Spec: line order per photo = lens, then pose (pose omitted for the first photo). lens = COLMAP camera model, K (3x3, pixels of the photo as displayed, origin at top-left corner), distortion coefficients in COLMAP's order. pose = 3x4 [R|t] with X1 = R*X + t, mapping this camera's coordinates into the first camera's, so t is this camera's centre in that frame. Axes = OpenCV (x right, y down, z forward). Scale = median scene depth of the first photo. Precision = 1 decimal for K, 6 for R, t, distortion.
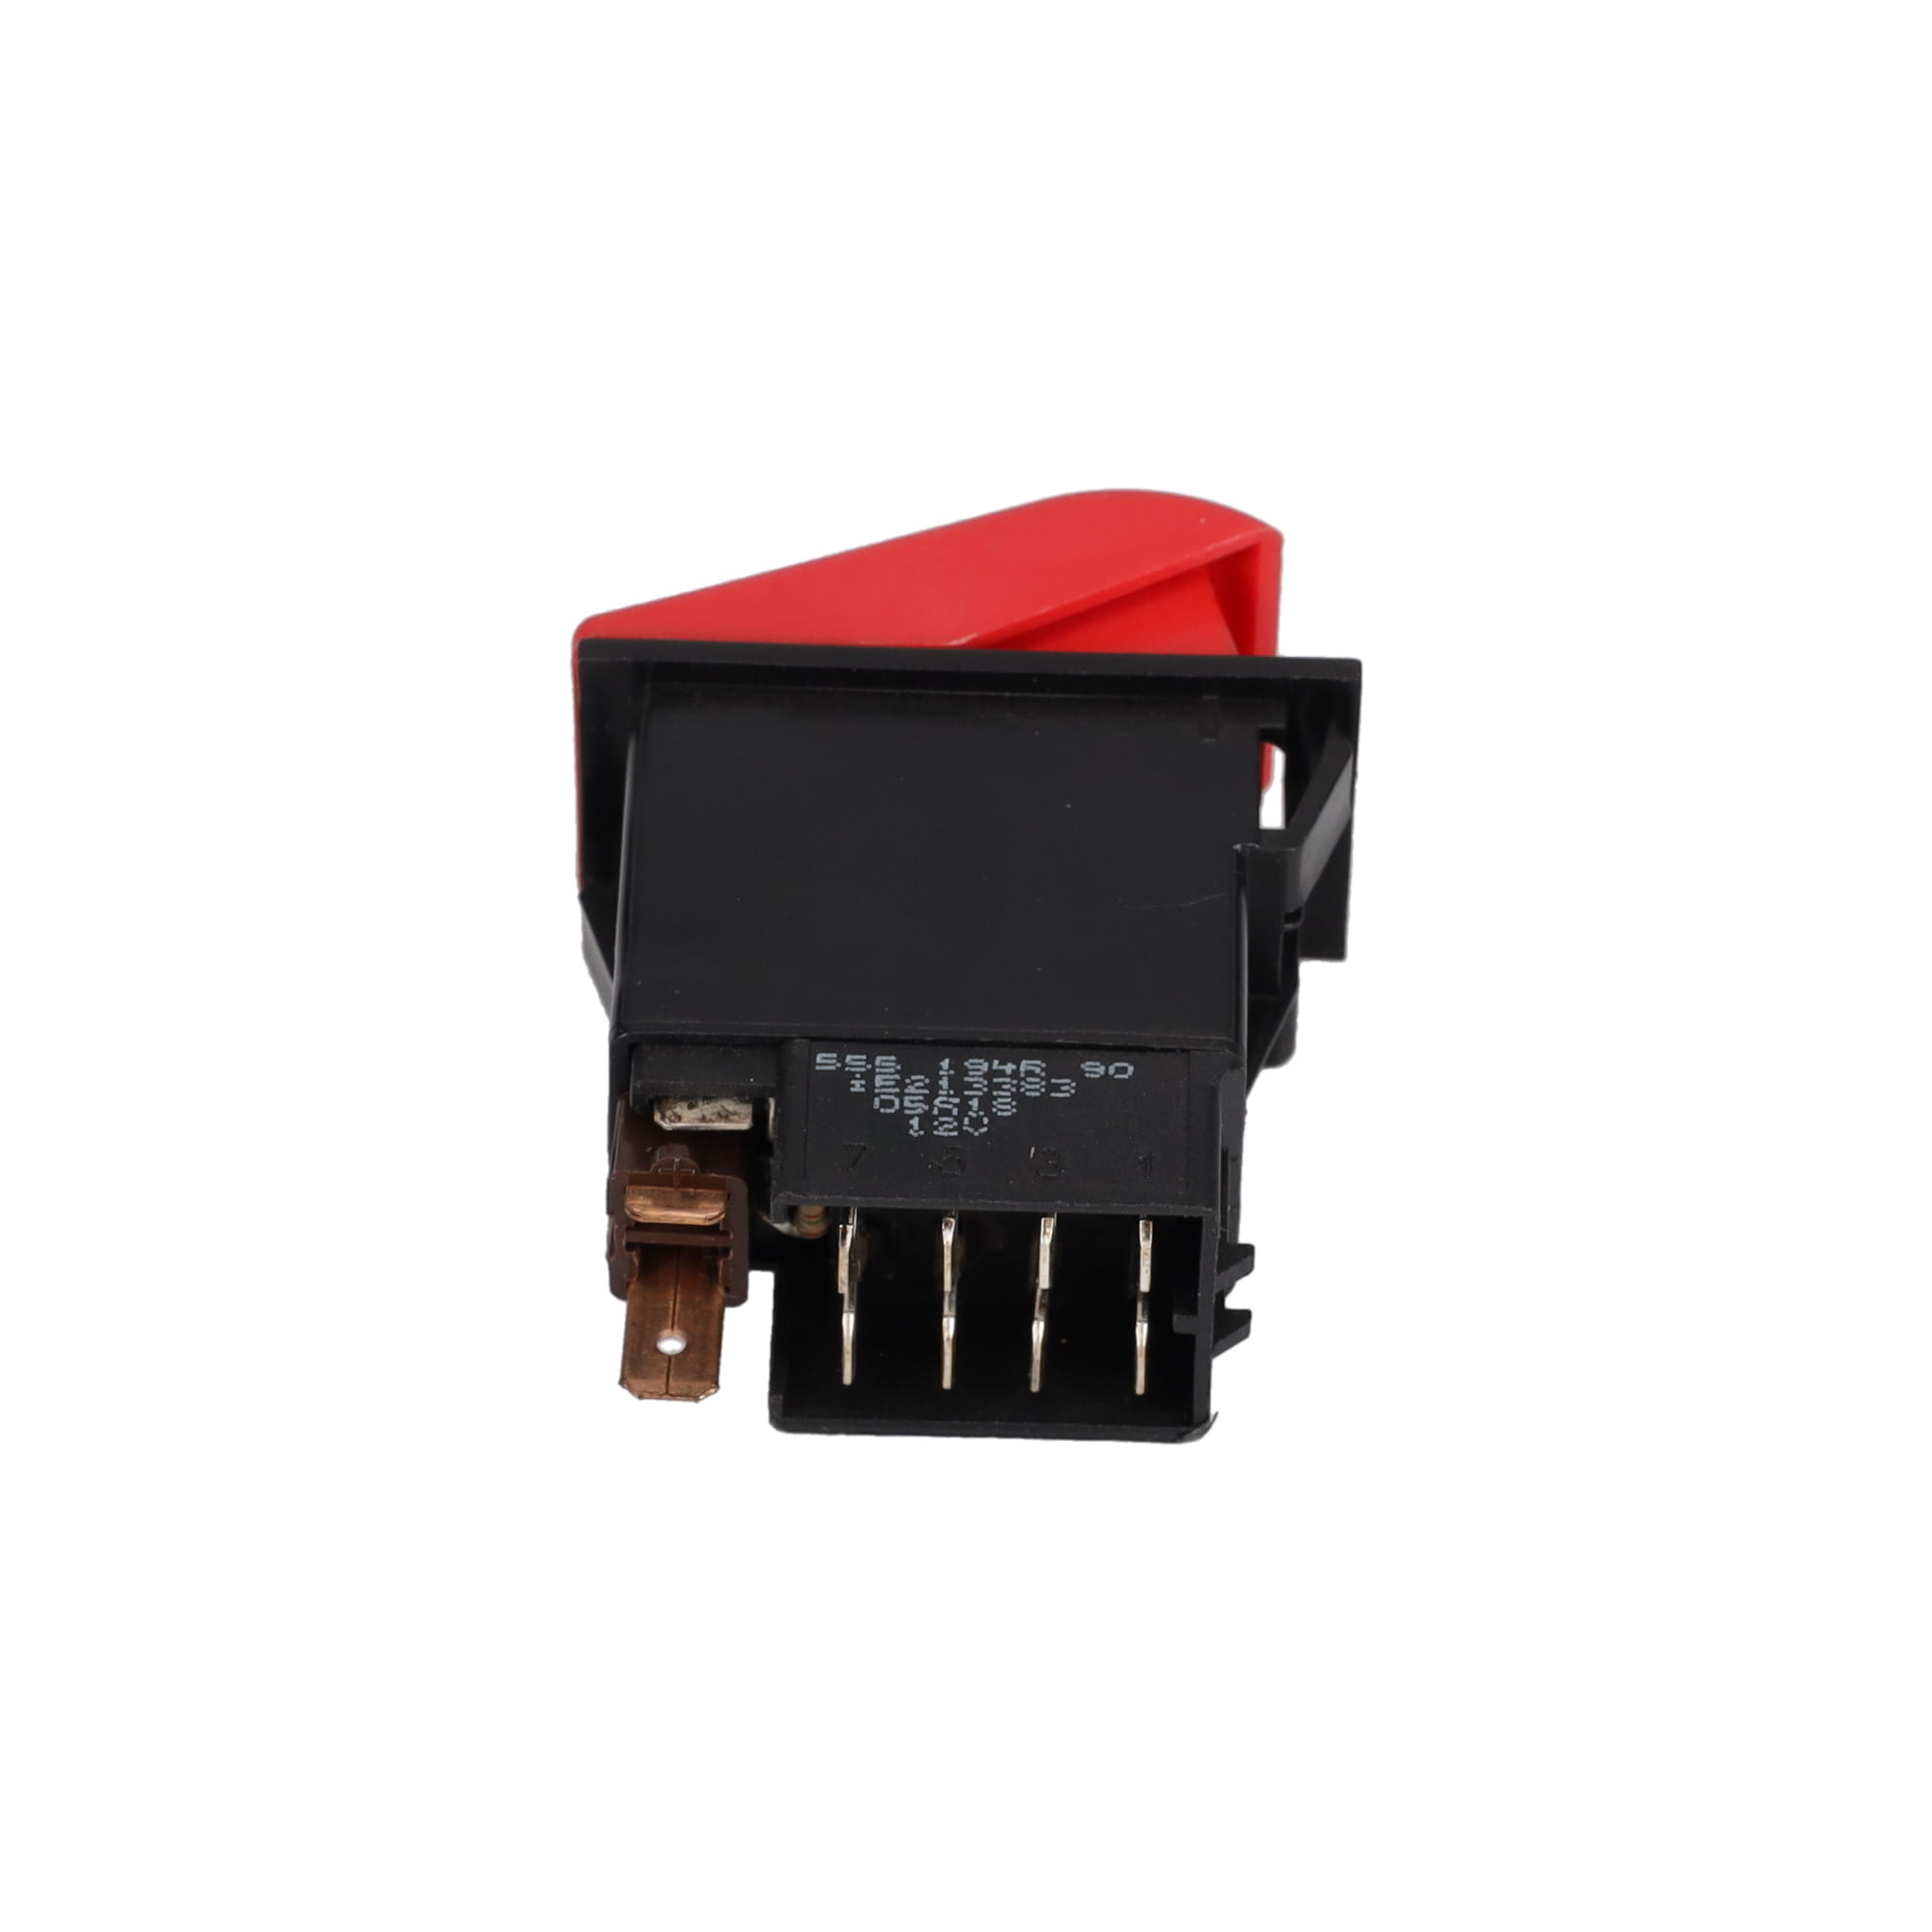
lens RADIAL K [[9933.9, 0, 966.0], [0, 9933.9, 966.0], [0, 0, 1]] dist [1.286948, 0.396893]
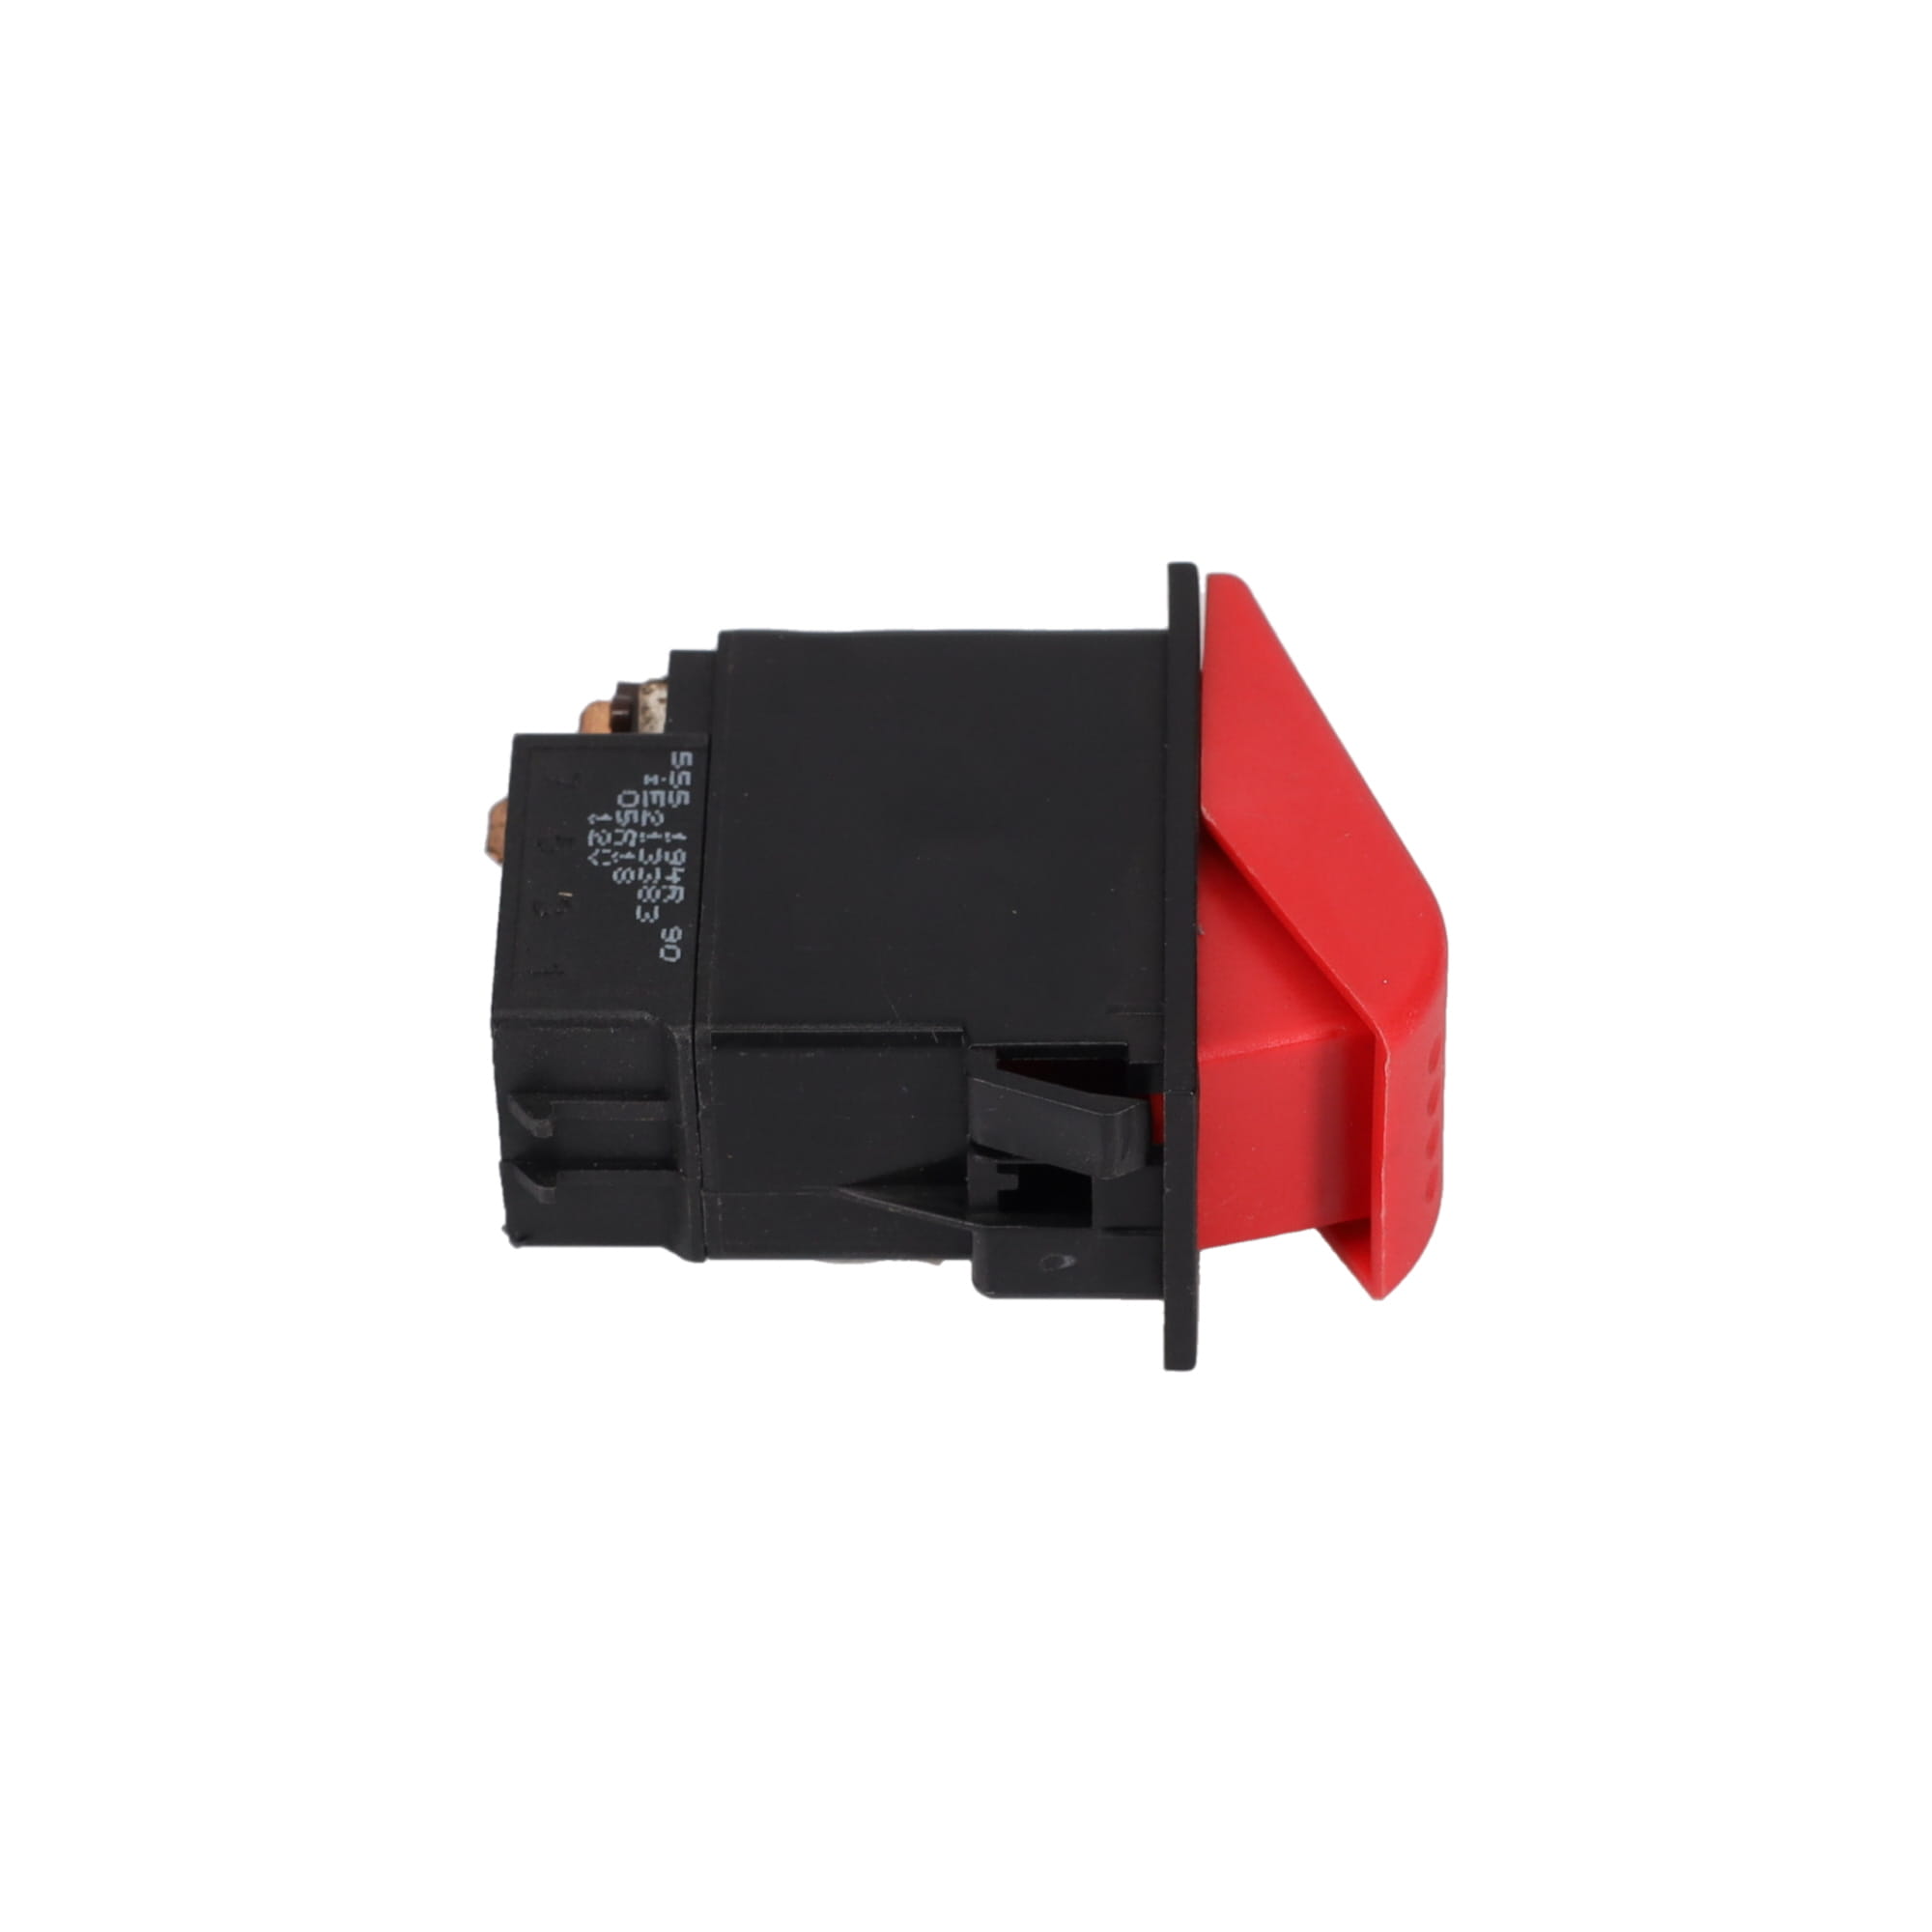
lens RADIAL K [[9933.9, 0, 966.0], [0, 9933.9, 966.0], [0, 0, 1]] dist [1.286948, 0.396893]
pose [[0.004680, 0.696658, -0.717388, 0.773310], [-0.721501, 0.499081, 0.479952, -0.517595], [0.692397, 0.515350, 0.504975, 0.490883]]
